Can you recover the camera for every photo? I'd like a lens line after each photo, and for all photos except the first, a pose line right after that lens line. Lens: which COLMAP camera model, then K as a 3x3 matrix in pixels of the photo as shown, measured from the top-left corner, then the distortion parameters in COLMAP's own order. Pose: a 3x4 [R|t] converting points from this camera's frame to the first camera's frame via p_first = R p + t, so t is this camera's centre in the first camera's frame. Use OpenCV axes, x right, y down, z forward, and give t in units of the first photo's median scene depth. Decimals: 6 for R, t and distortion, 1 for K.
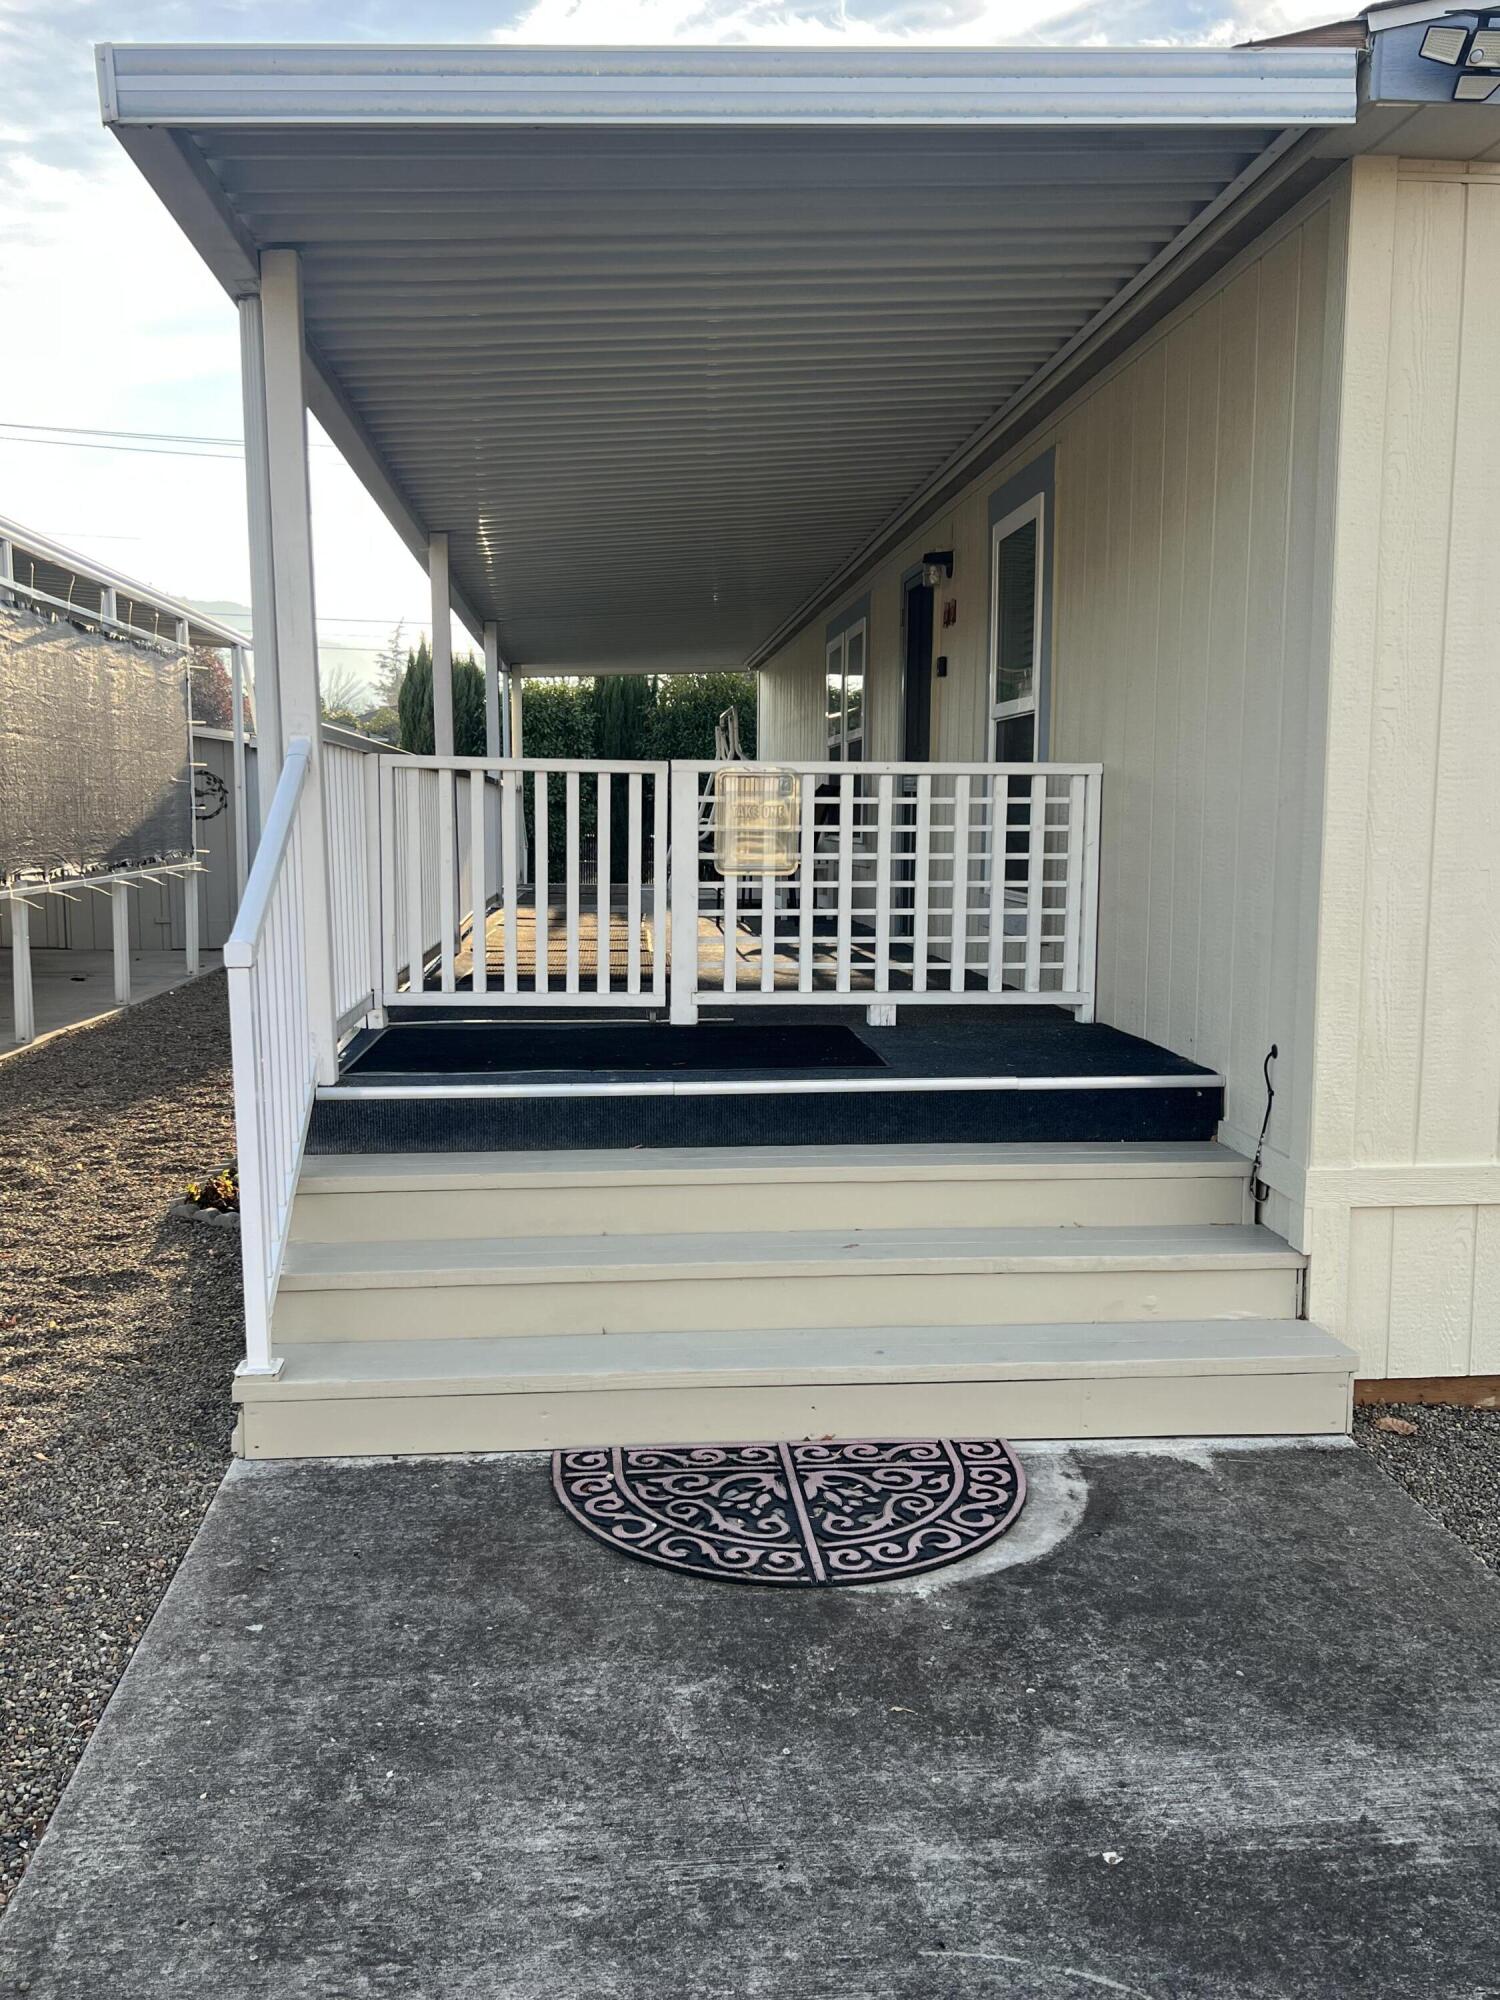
lens RADIAL K [[1696.4, 0, 735.6], [0, 1696.4, 1008.2], [0, 0, 1]] dist [0.066925, -0.091415]
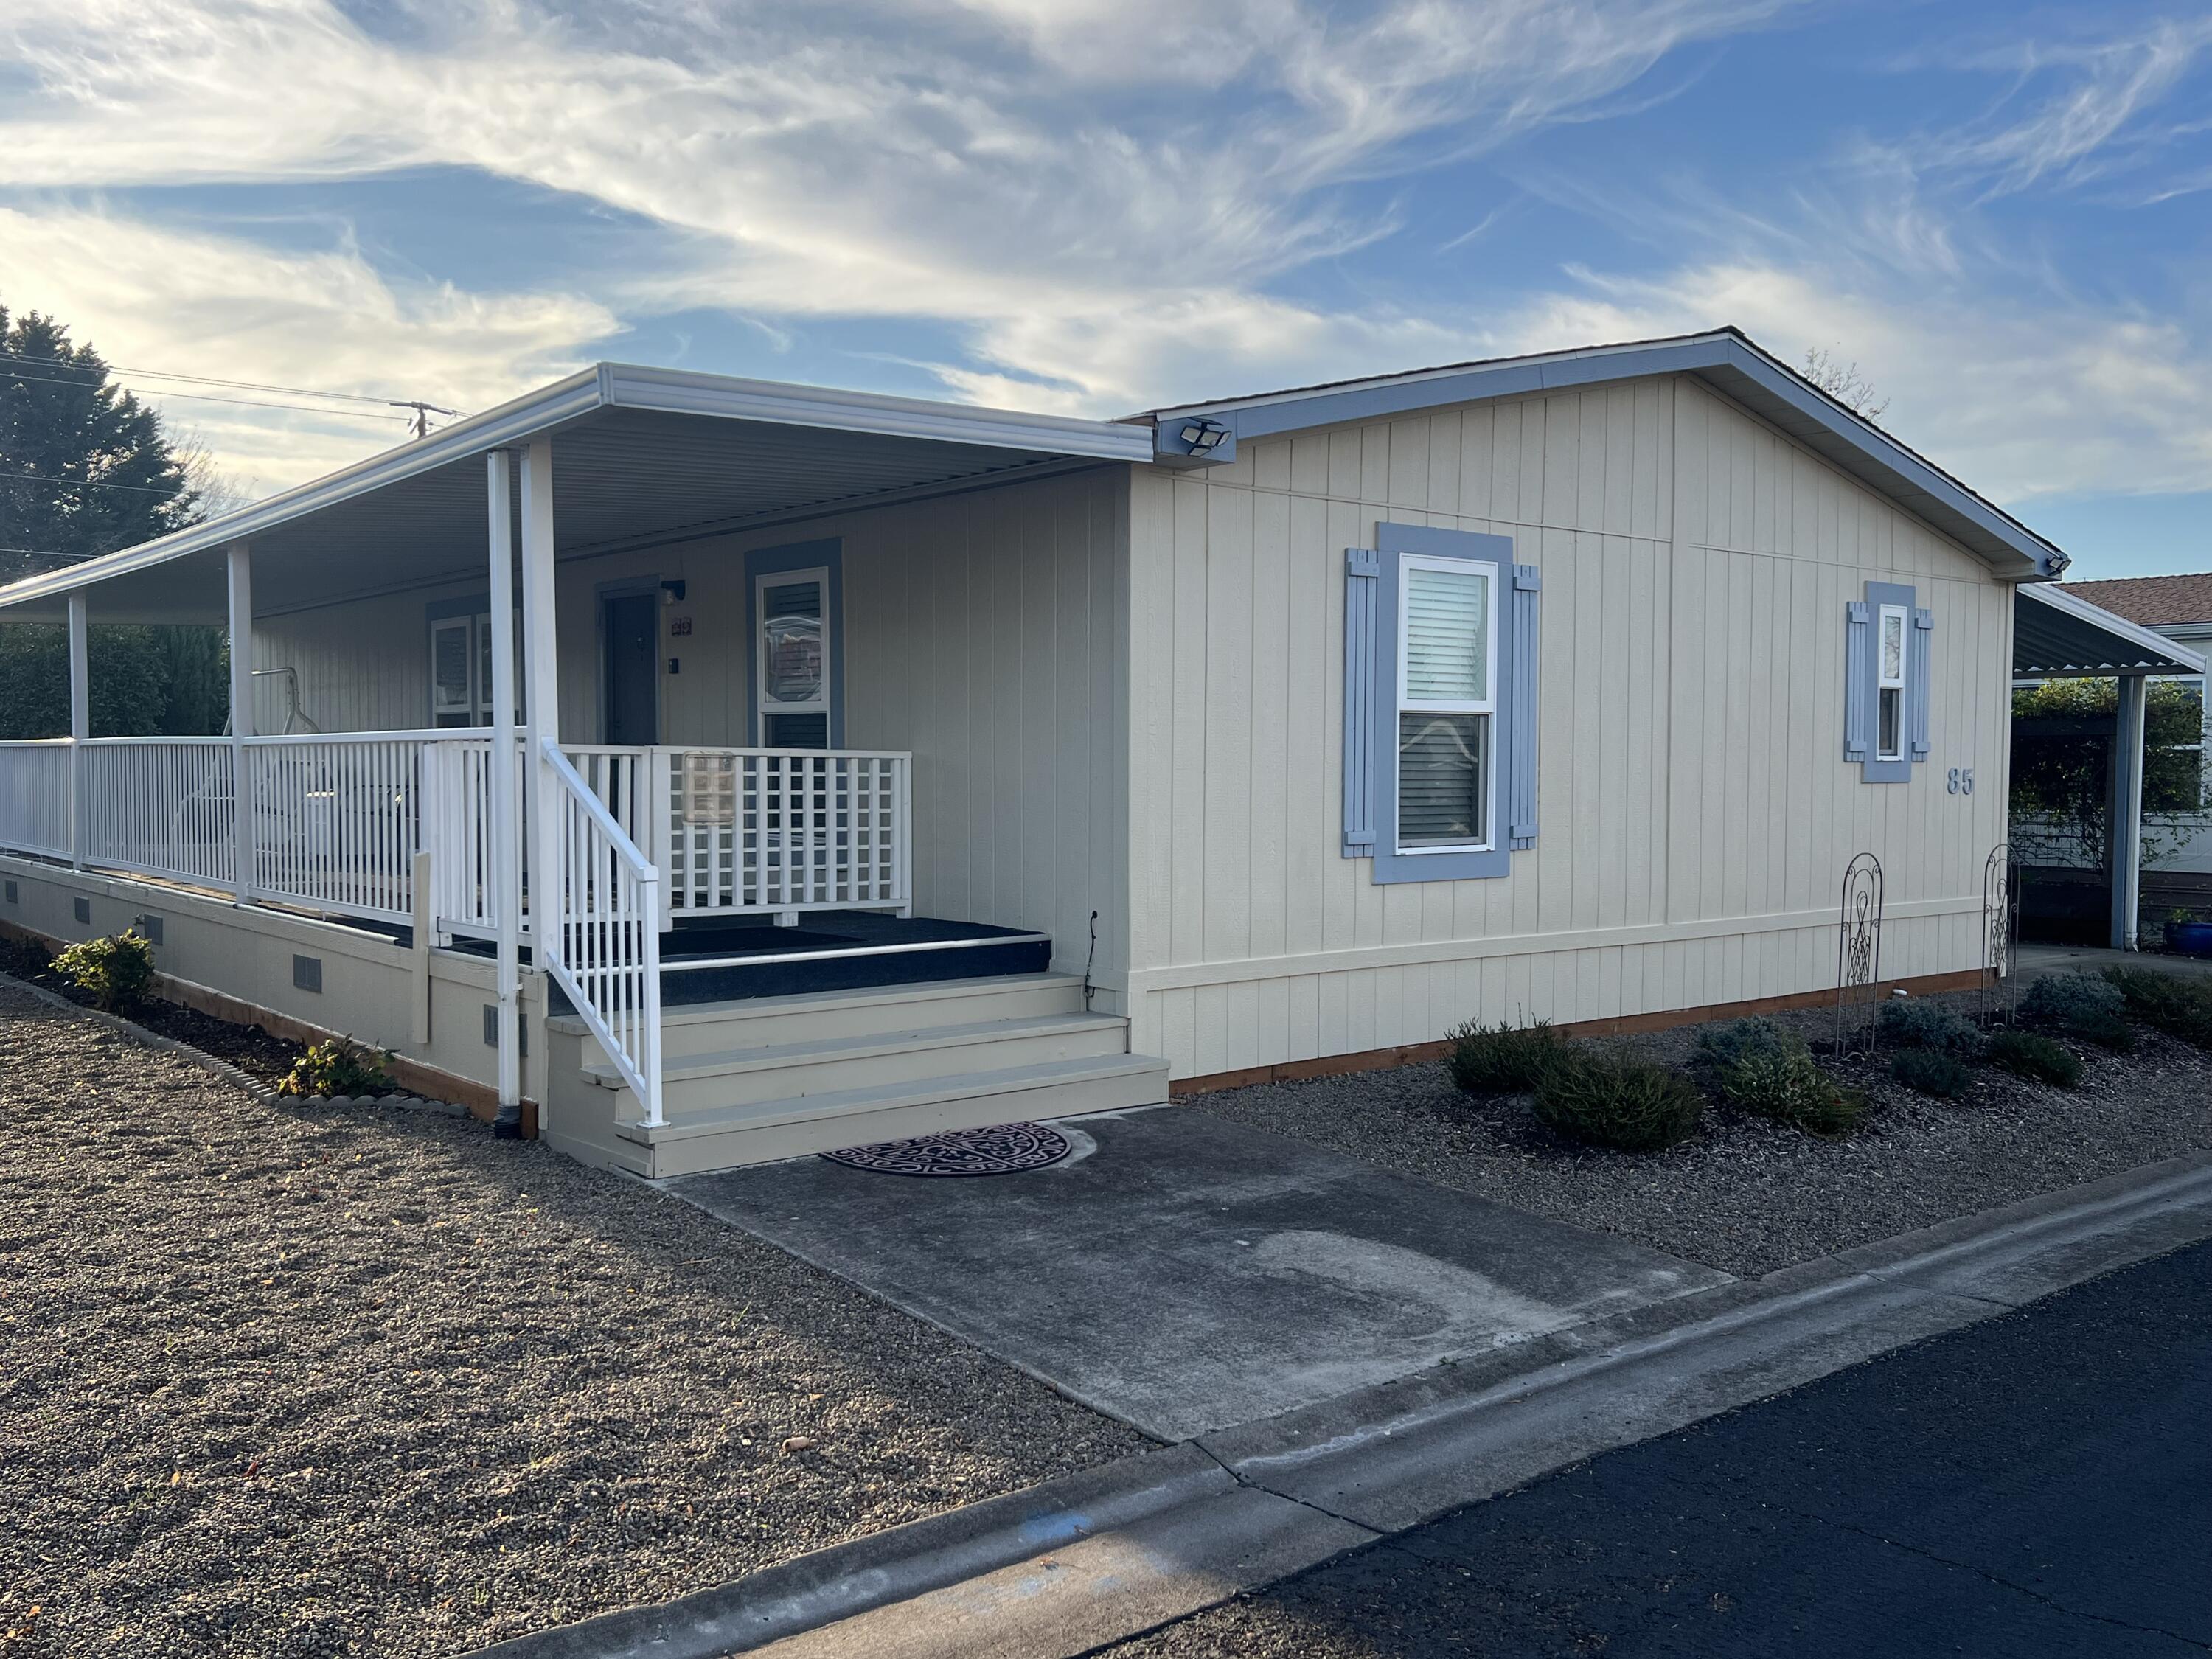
lens RADIAL K [[1876.2, 0, 1103.4], [0, 1876.2, 844.9], [0, 0, 1]] dist [0.066925, -0.091415]
pose [[0.818370, -0.025811, 0.574112, -1.009208], [0.065628, 0.996653, -0.048742, 0.059970], [-0.570933, 0.077566, 0.817324, -0.801091]]
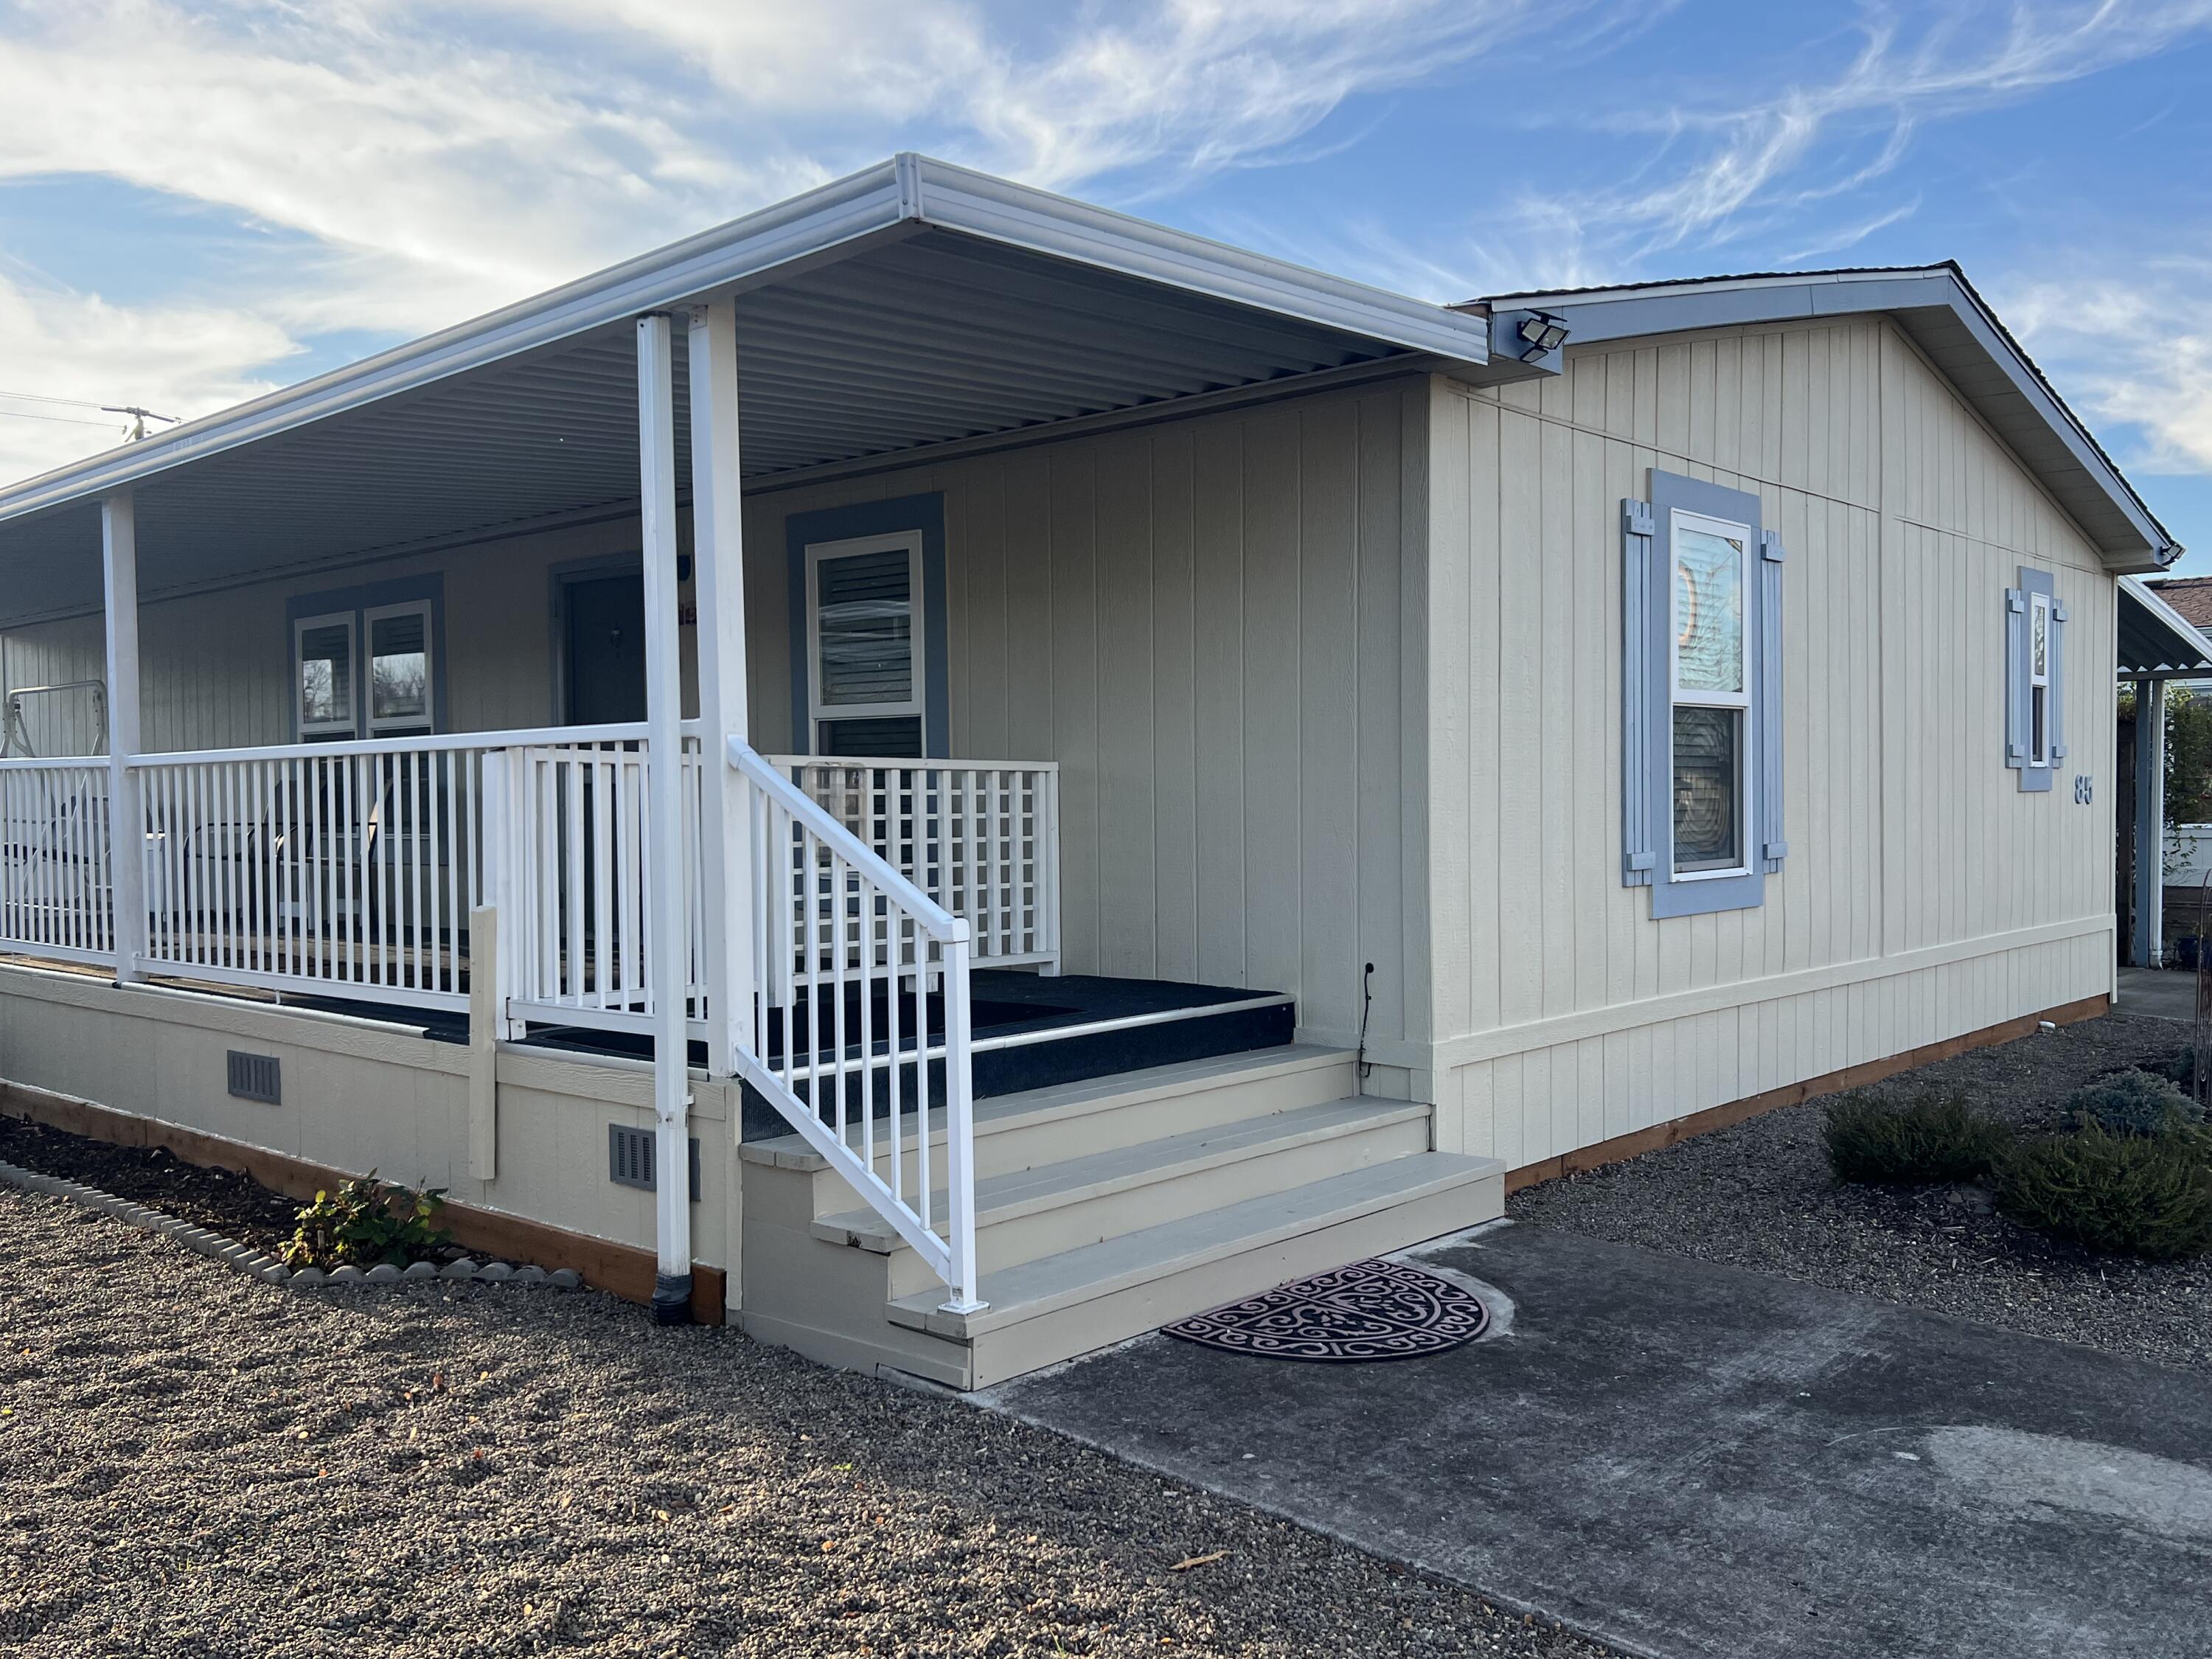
lens RADIAL K [[1876.2, 0, 1106.6], [0, 1876.2, 846.8], [0, 0, 1]] dist [0.066925, -0.091415]
pose [[0.725208, -0.029685, 0.687889, -1.087881], [0.091532, 0.994359, -0.053587, -0.013146], [-0.682419, 0.101825, 0.723835, 0.024717]]
